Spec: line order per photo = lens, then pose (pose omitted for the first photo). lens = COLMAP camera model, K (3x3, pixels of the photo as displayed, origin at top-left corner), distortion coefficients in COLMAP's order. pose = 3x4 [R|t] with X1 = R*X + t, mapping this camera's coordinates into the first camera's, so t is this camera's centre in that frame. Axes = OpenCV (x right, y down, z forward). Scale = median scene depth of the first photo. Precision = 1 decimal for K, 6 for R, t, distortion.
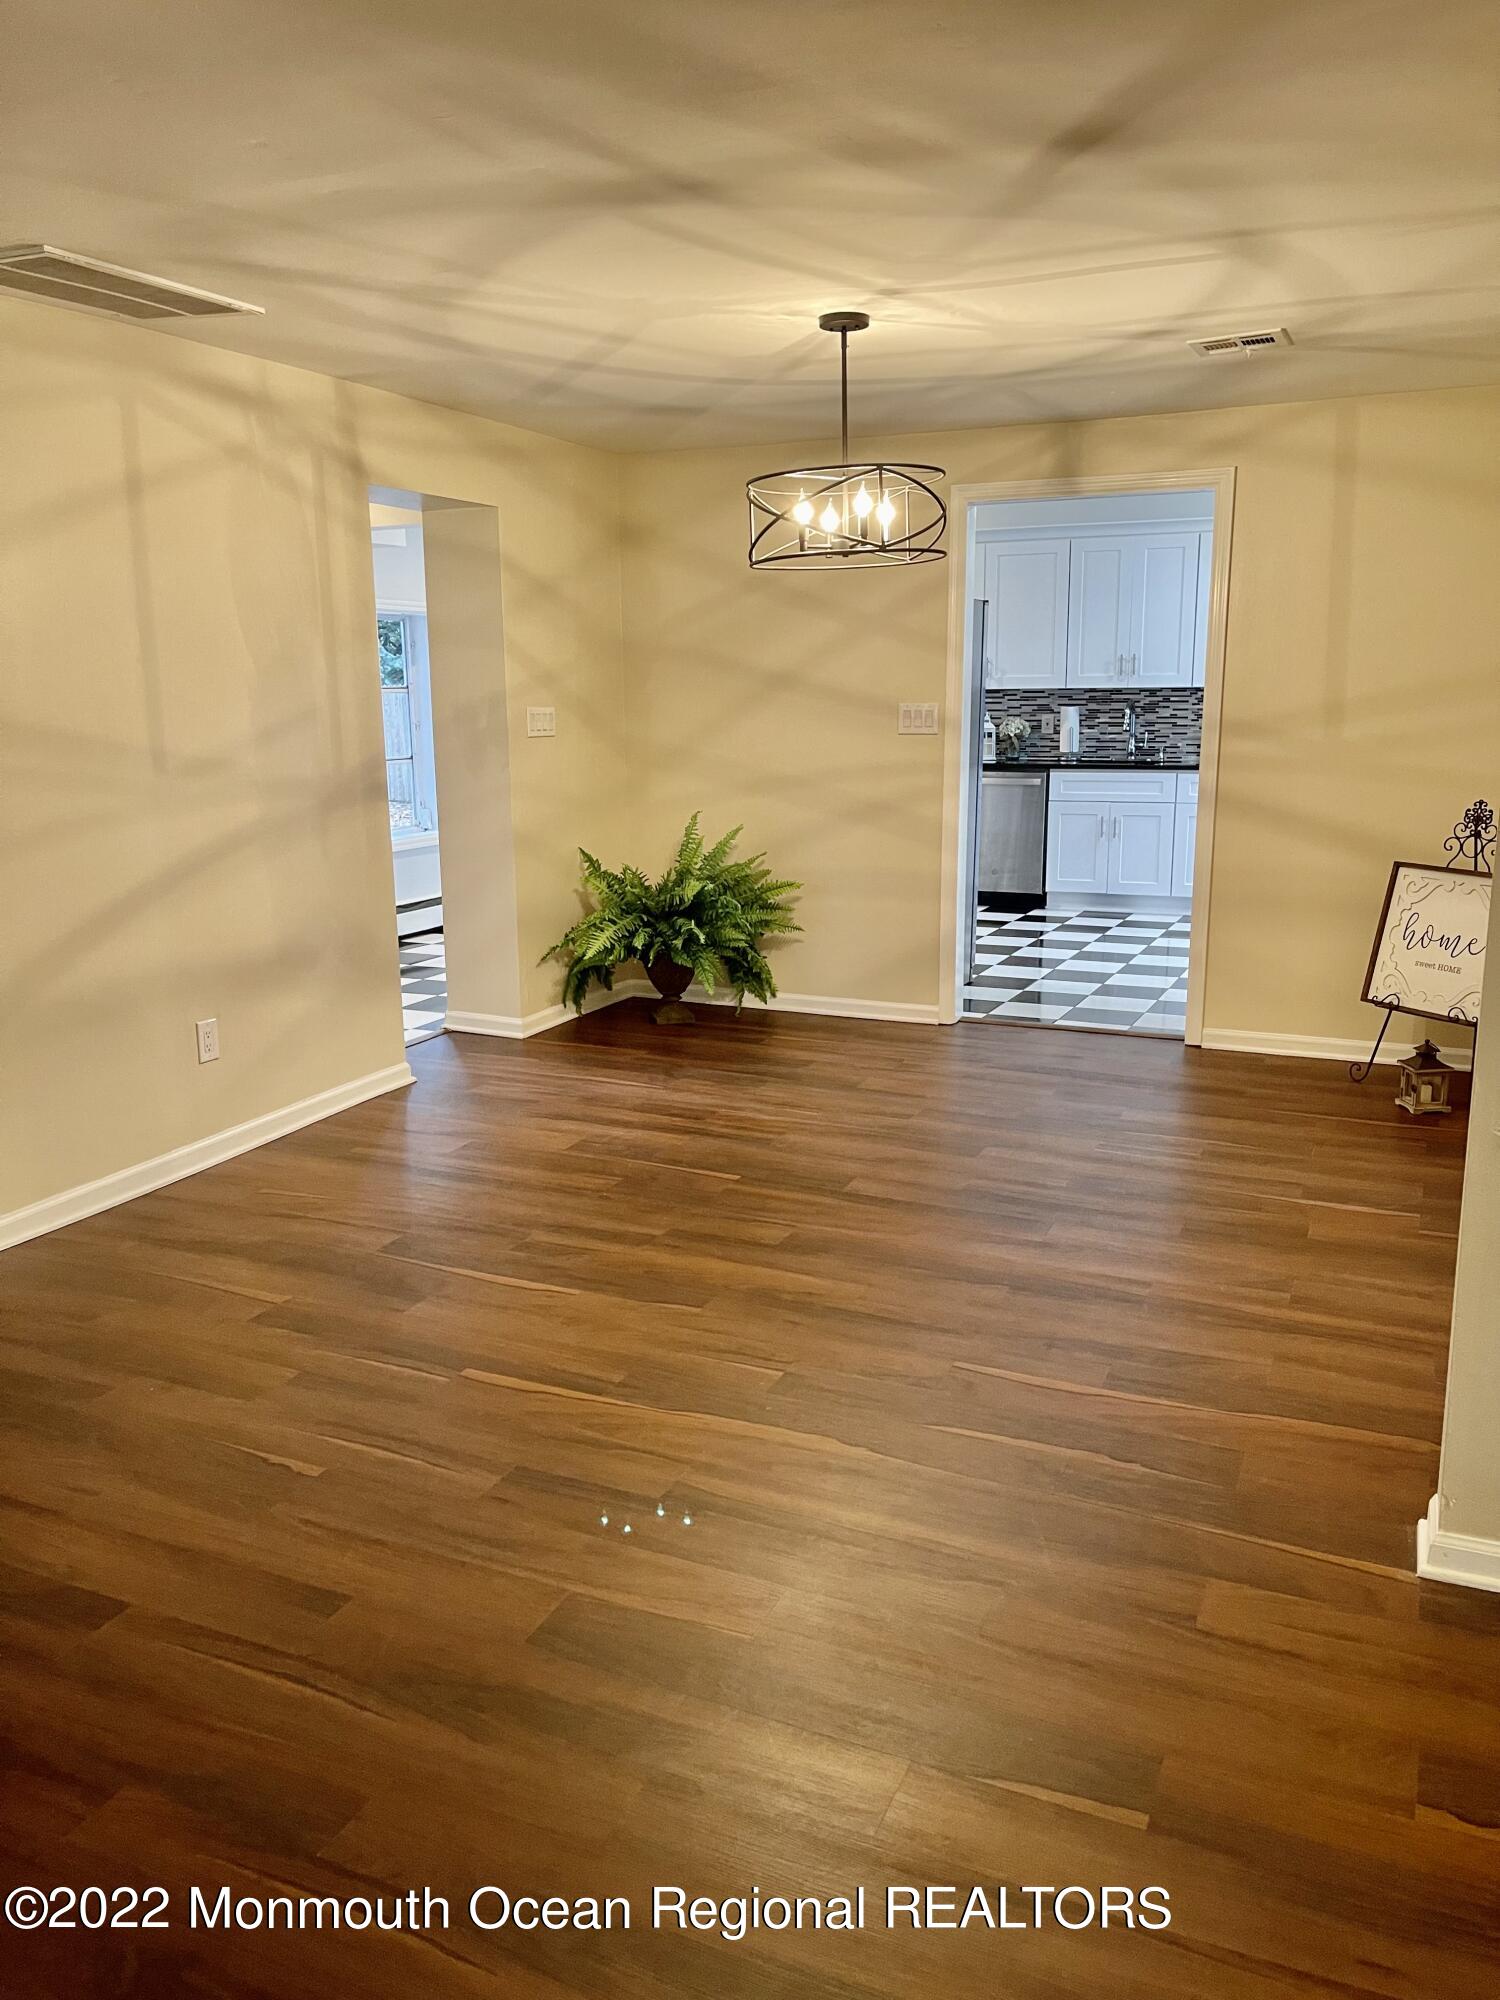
lens RADIAL K [[1515.8, 0, 743.0], [0, 1515.8, 1010.1], [0, 0, 1]] dist [0.045013, -0.026662]
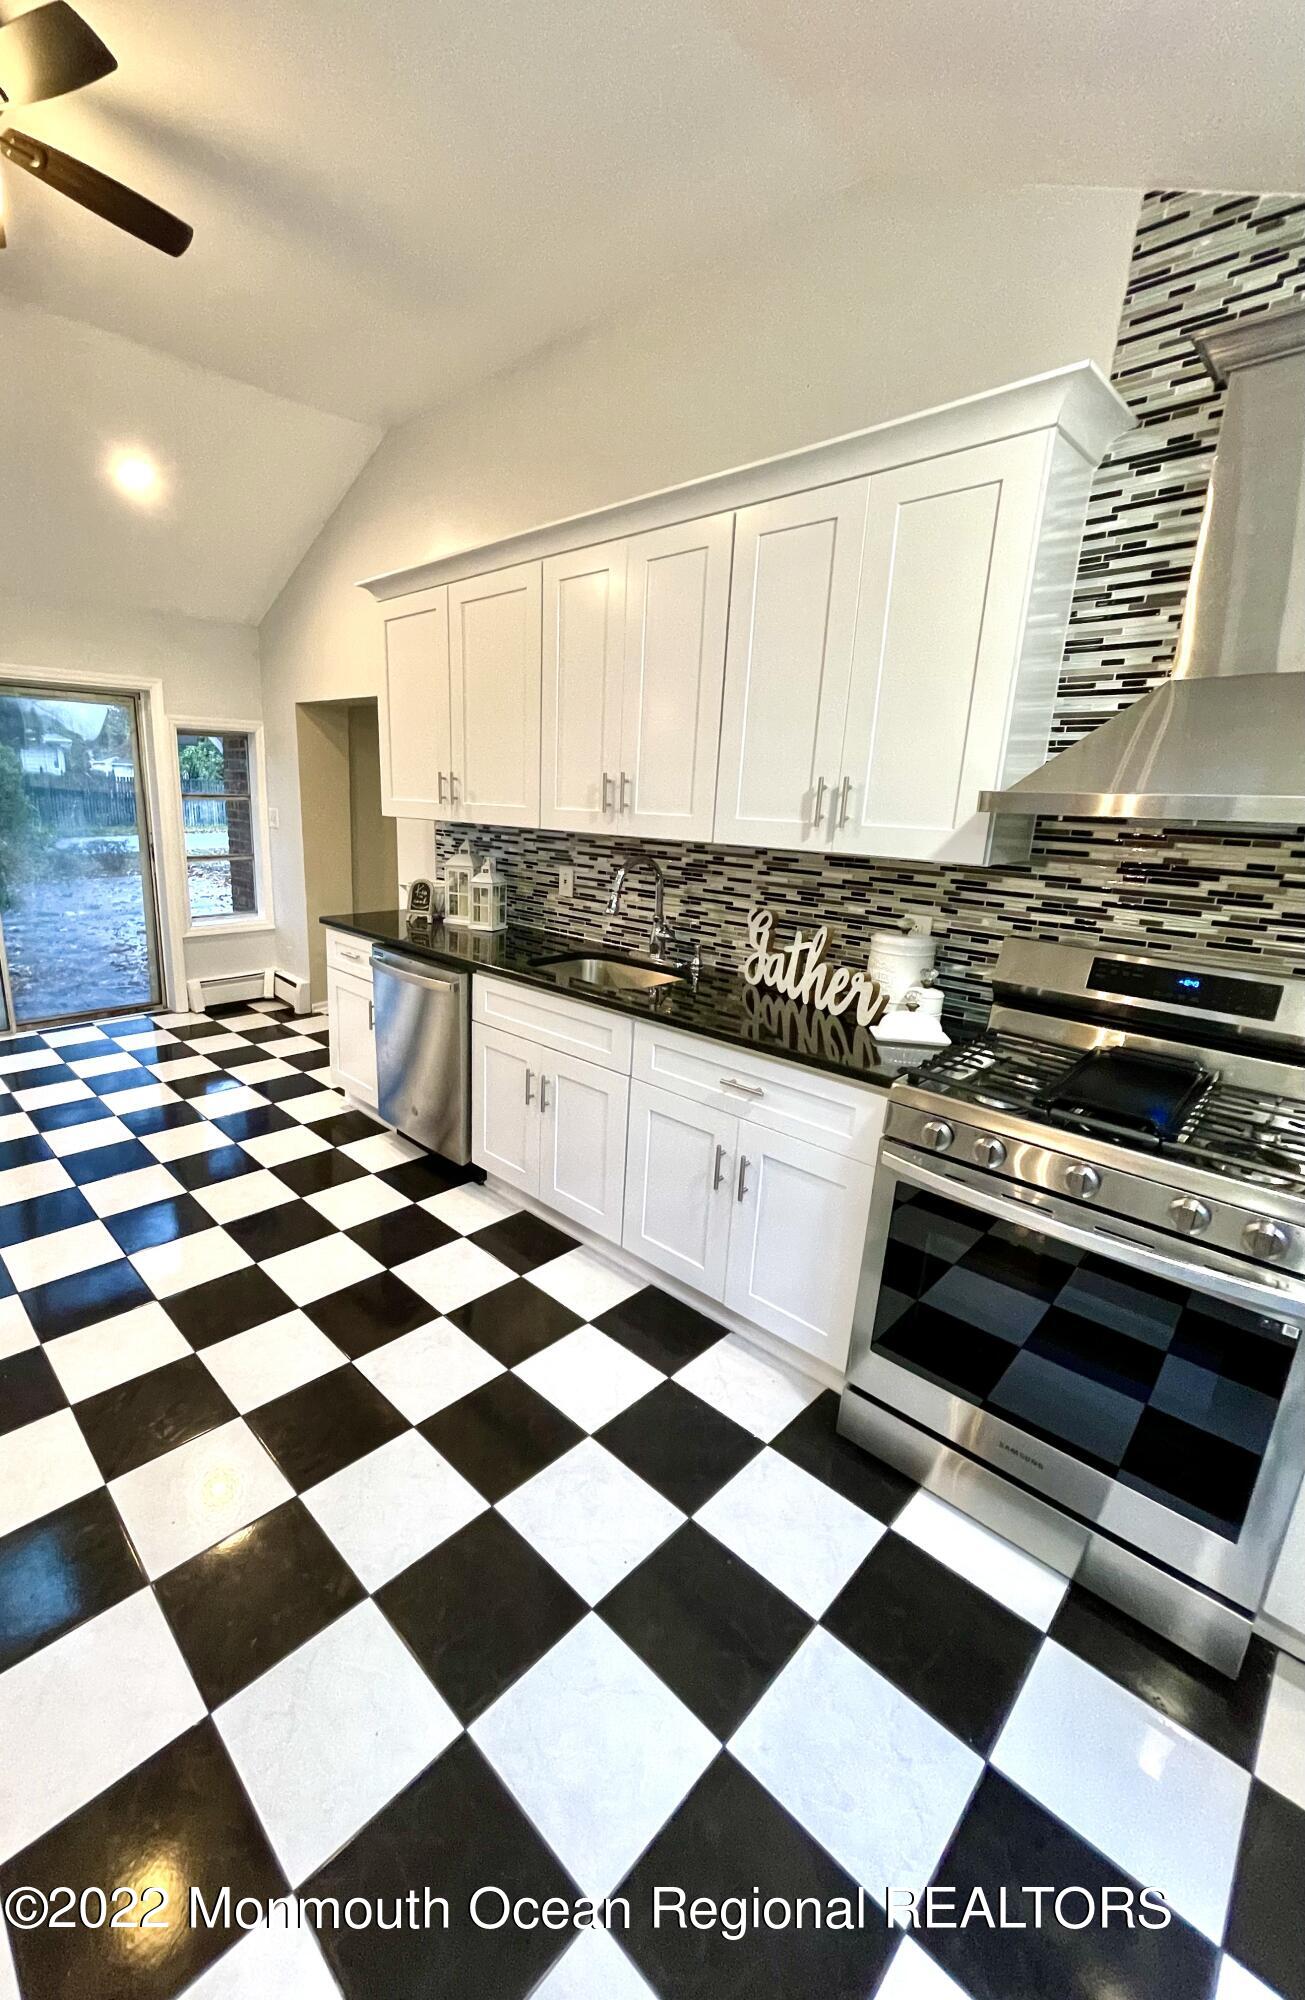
lens RADIAL K [[806.6, 0, 571.9], [0, 806.6, 985.9], [0, 0, 1]] dist [0.002909, -0.000249]
pose [[0.930979, 0.123304, -0.343620, 0.501915], [-0.112247, 0.992320, 0.051969, -0.252270], [0.347389, -0.009812, 0.937670, 1.063695]]
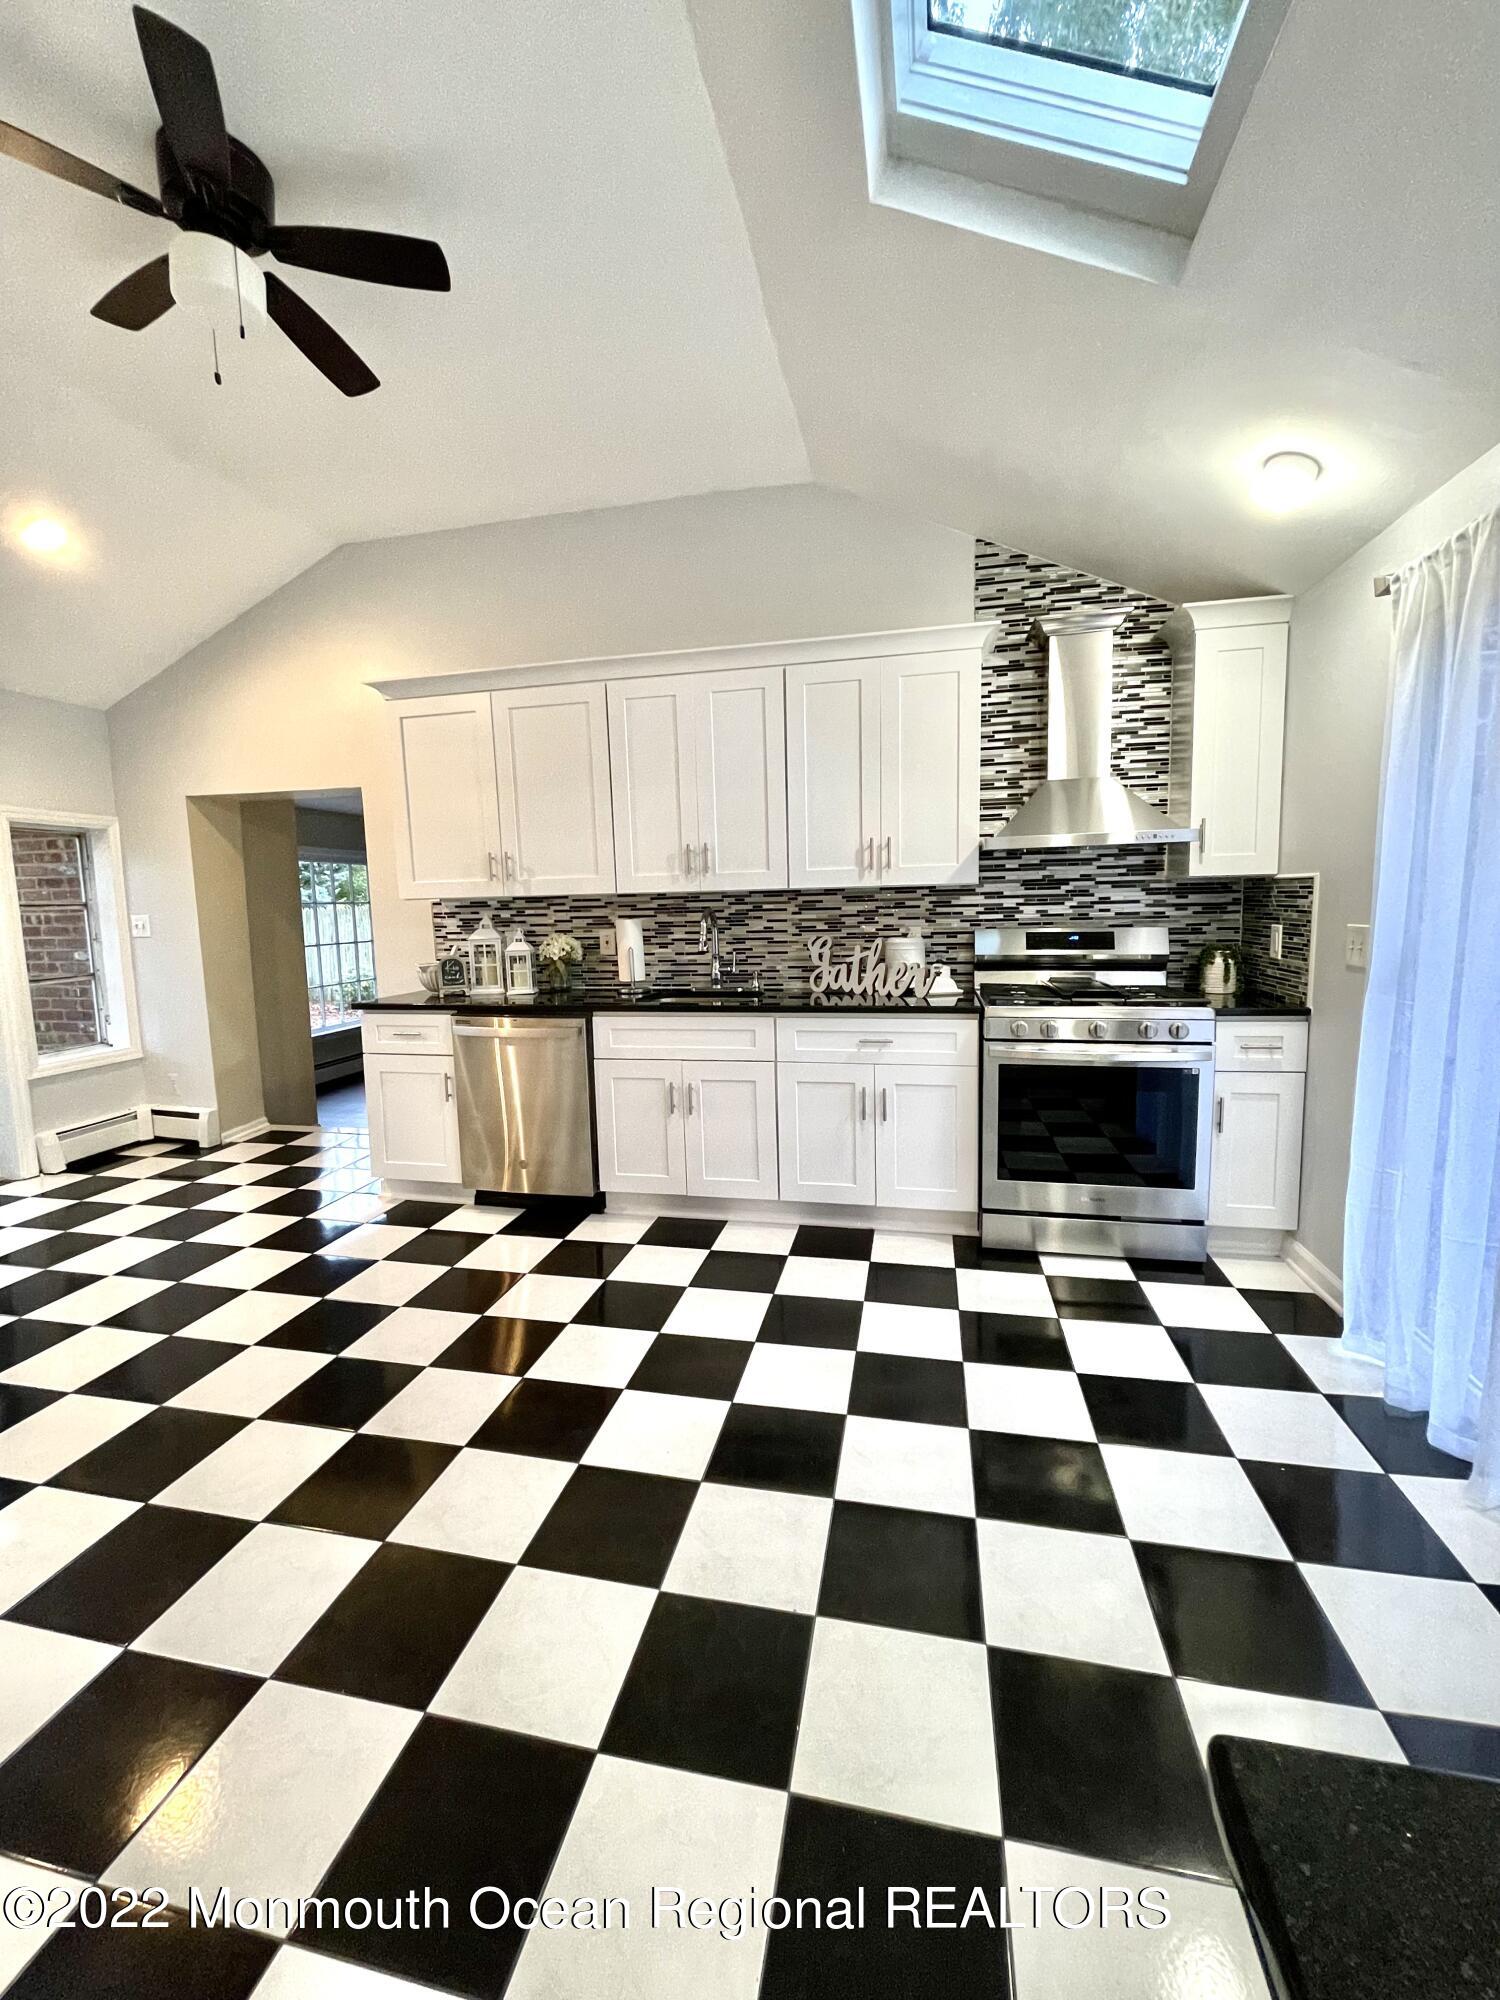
lens RADIAL K [[802.0, 0, 752.6], [0, 802.0, 984.3], [0, 0, 1]] dist [0.000989, -0.000090]
pose [[0.974992, -0.038417, 0.218895, 0.284300], [0.061428, 0.993159, -0.099304, -0.193225], [-0.213582, 0.110267, 0.970682, 0.943704]]
